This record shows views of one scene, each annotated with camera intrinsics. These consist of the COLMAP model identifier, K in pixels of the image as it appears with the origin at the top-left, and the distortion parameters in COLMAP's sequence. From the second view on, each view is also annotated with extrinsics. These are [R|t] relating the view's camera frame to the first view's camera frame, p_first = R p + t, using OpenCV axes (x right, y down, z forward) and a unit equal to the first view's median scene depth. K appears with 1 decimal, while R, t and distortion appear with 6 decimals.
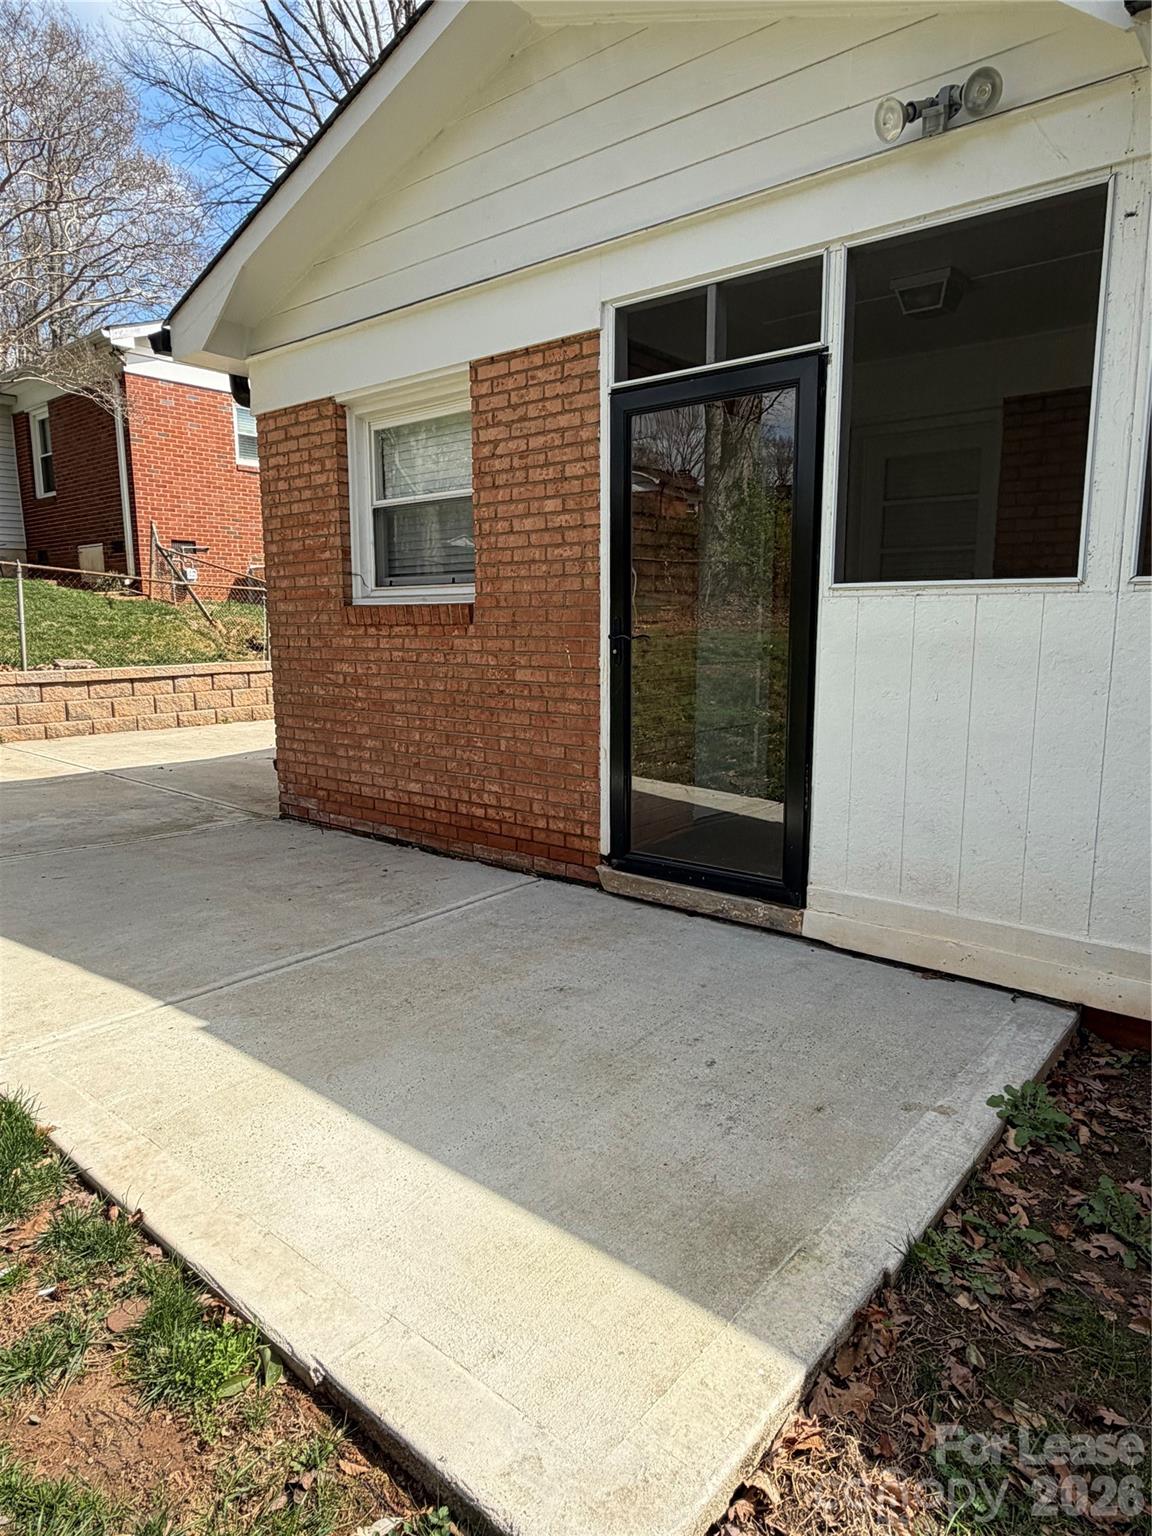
lens RADIAL K [[939.5, 0, 575.6], [0, 939.5, 771.8], [0, 0, 1]] dist [-0.003538, -0.001879]
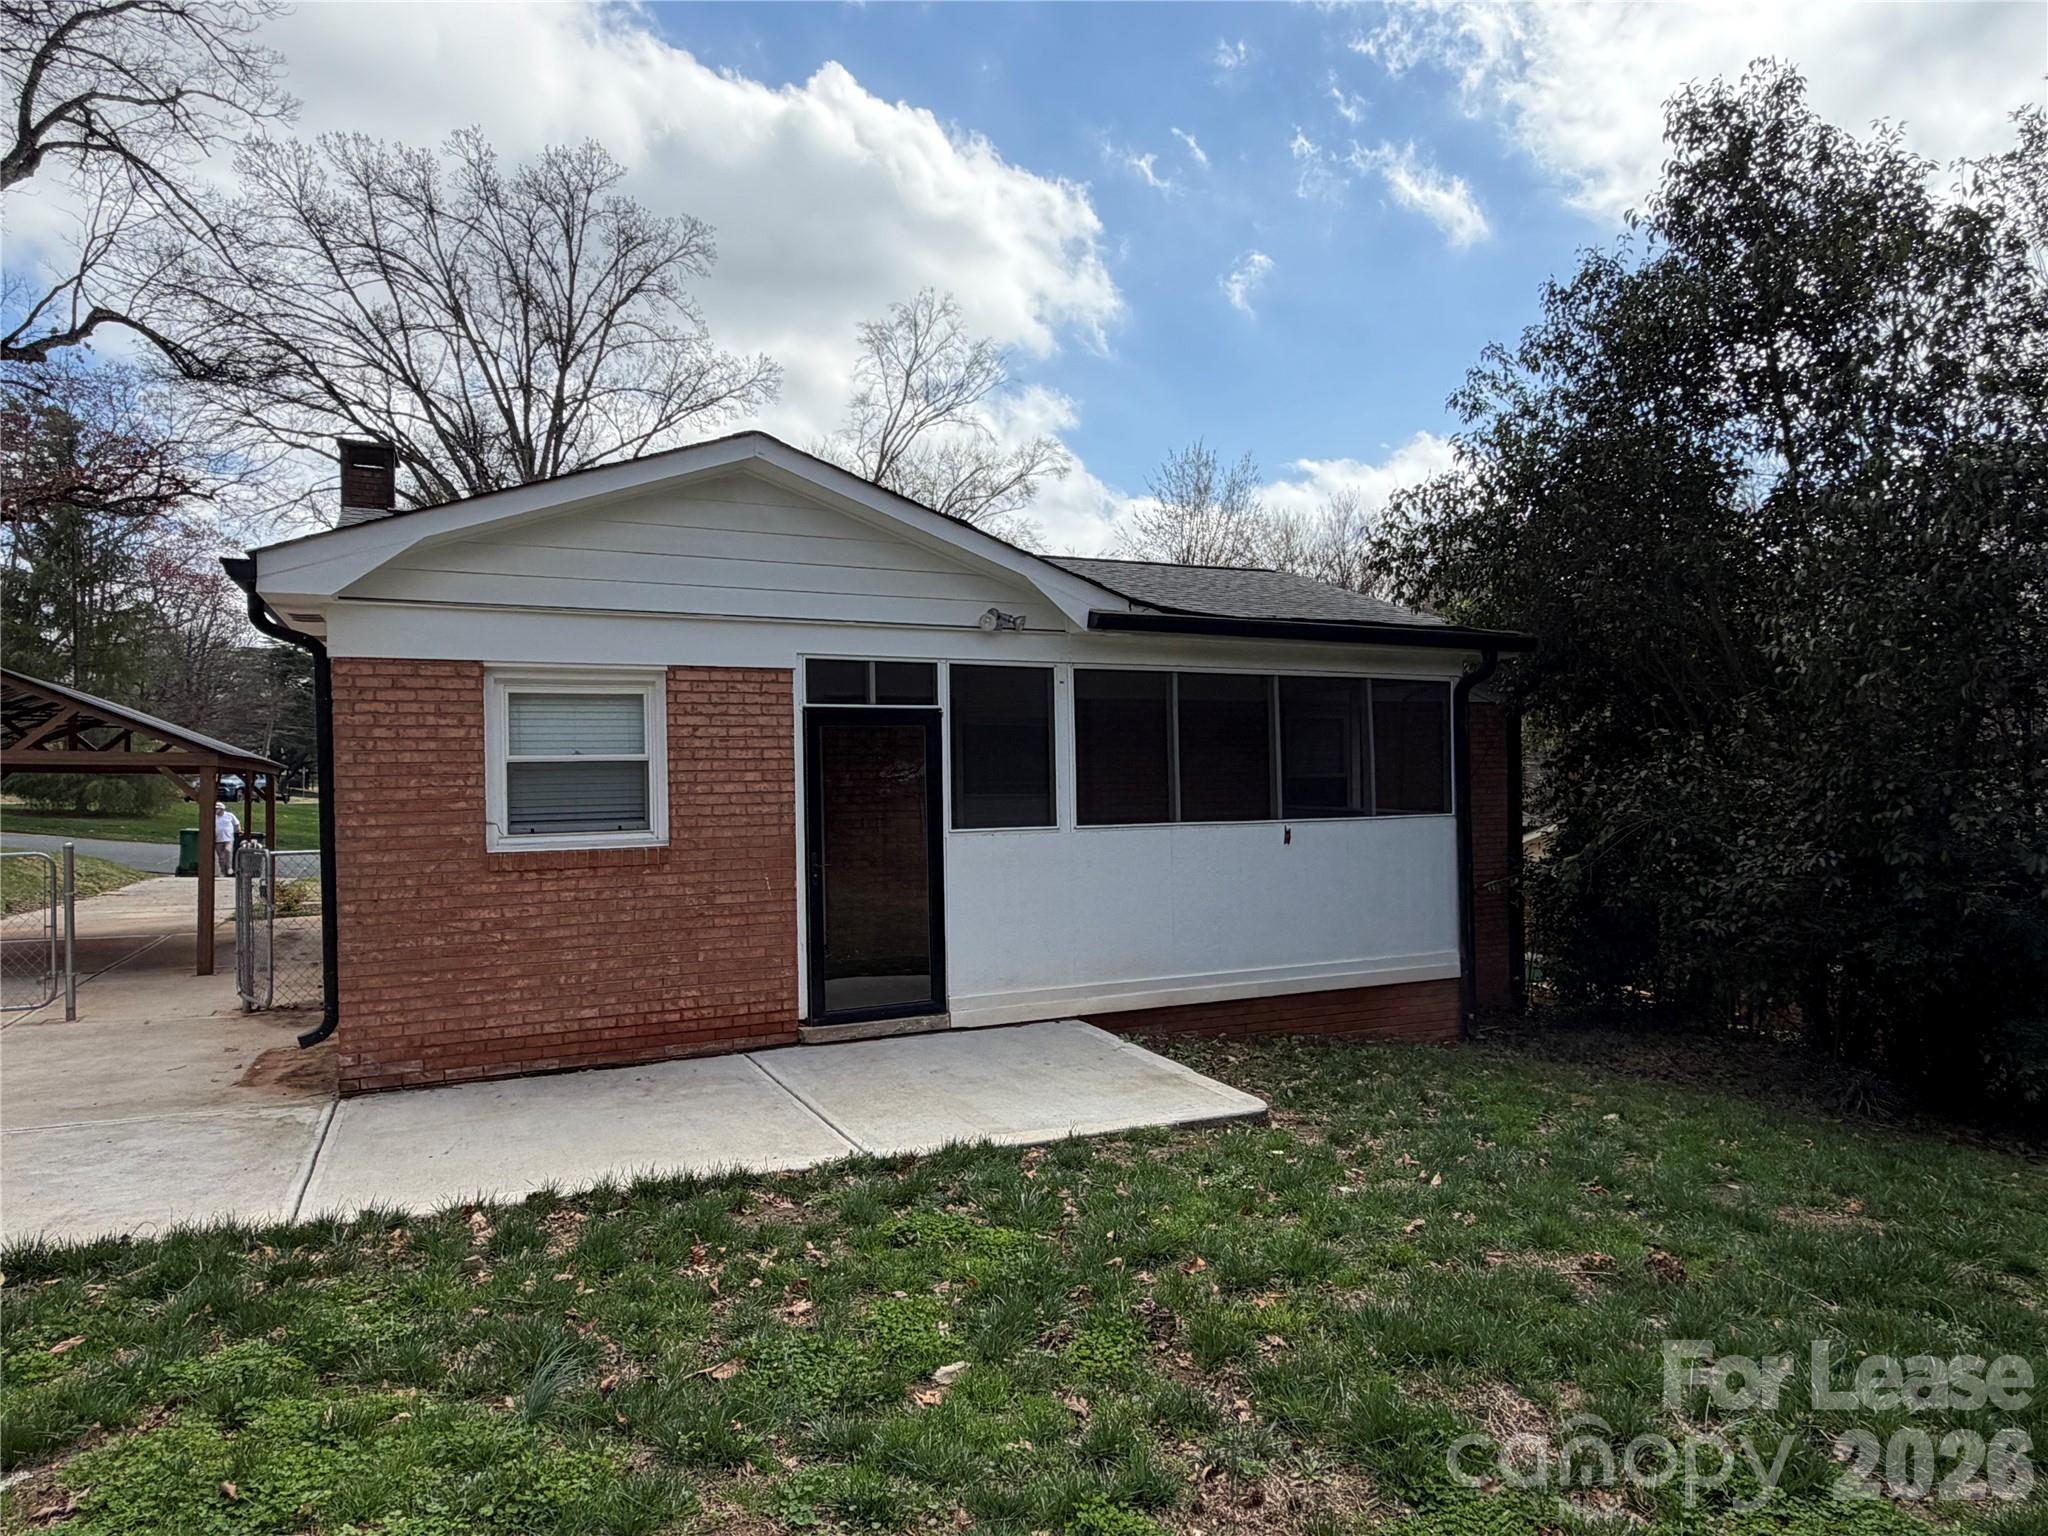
lens RADIAL K [[1252.7, 0, 1021.8], [0, 1252.7, 767.0], [0, 0, 1]] dist [-0.003538, -0.001879]
pose [[0.410021, 0.006524, 0.912053, -1.526246], [0.161760, 0.983602, -0.079757, -0.079696], [-0.897617, 0.180236, 0.402242, -0.118448]]
